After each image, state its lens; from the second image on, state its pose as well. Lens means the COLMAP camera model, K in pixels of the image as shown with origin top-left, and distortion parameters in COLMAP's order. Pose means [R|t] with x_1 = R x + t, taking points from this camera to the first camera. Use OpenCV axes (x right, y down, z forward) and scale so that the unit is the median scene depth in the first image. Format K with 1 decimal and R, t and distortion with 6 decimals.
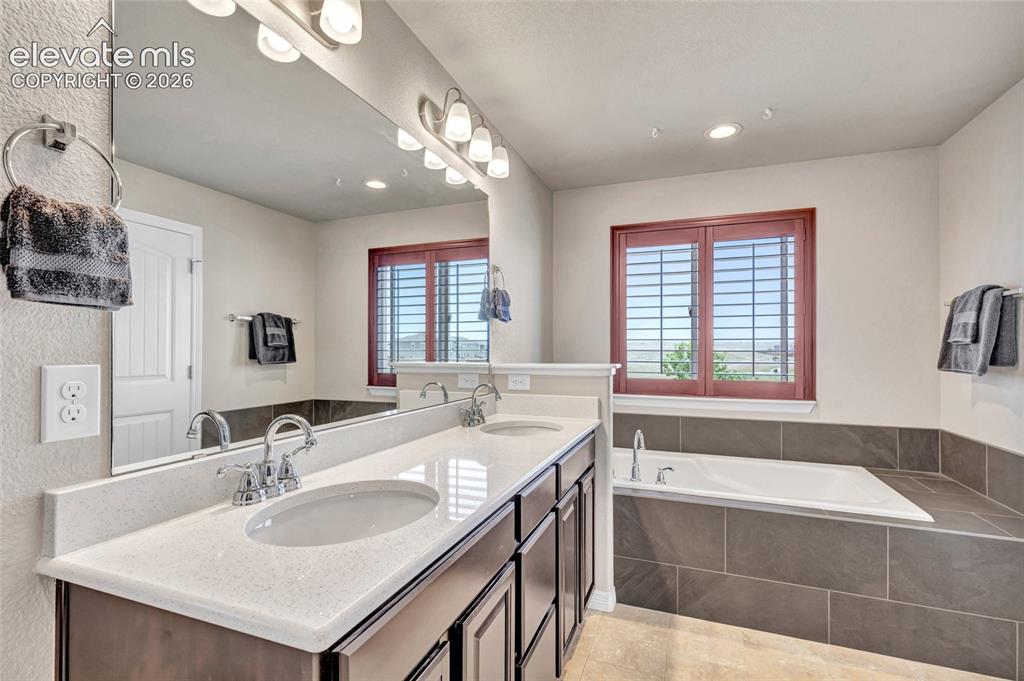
lens RADIAL K [[470.7, 0, 523.2], [0, 470.7, 350.1], [0, 0, 1]] dist [0.014528, -0.002445]
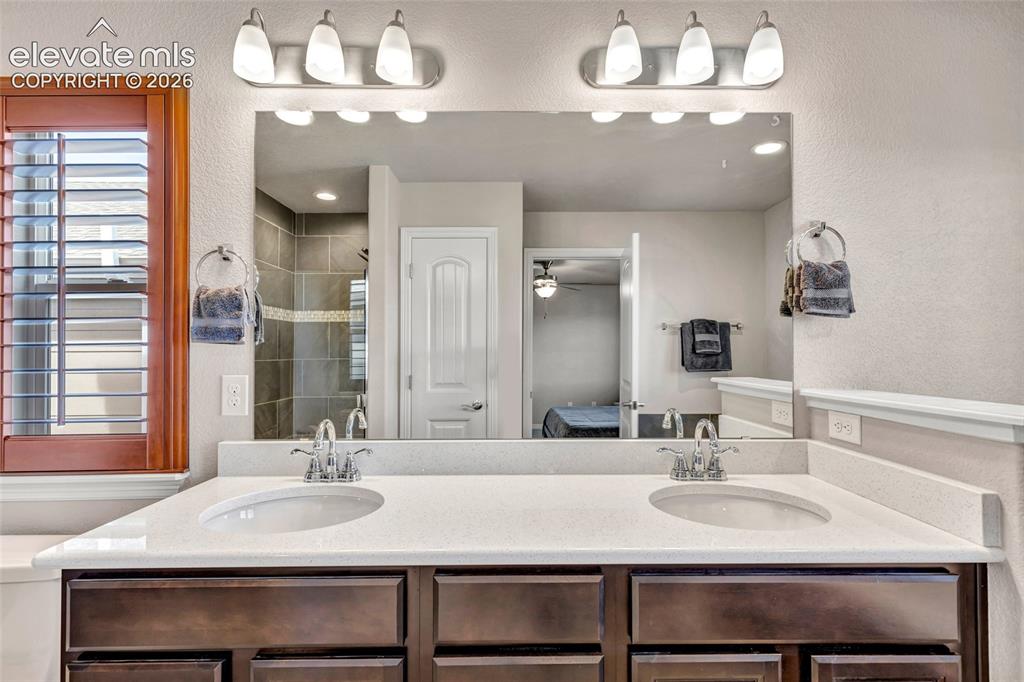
lens RADIAL K [[470.7, 0, 509.3], [0, 470.7, 346.3], [0, 0, 1]] dist [0.014528, -0.002445]
pose [[0.347260, -0.011154, -0.937703, 0.445555], [0.002015, 0.999936, -0.011148, -0.023113], [0.937767, 0.001982, 0.347260, 0.538700]]
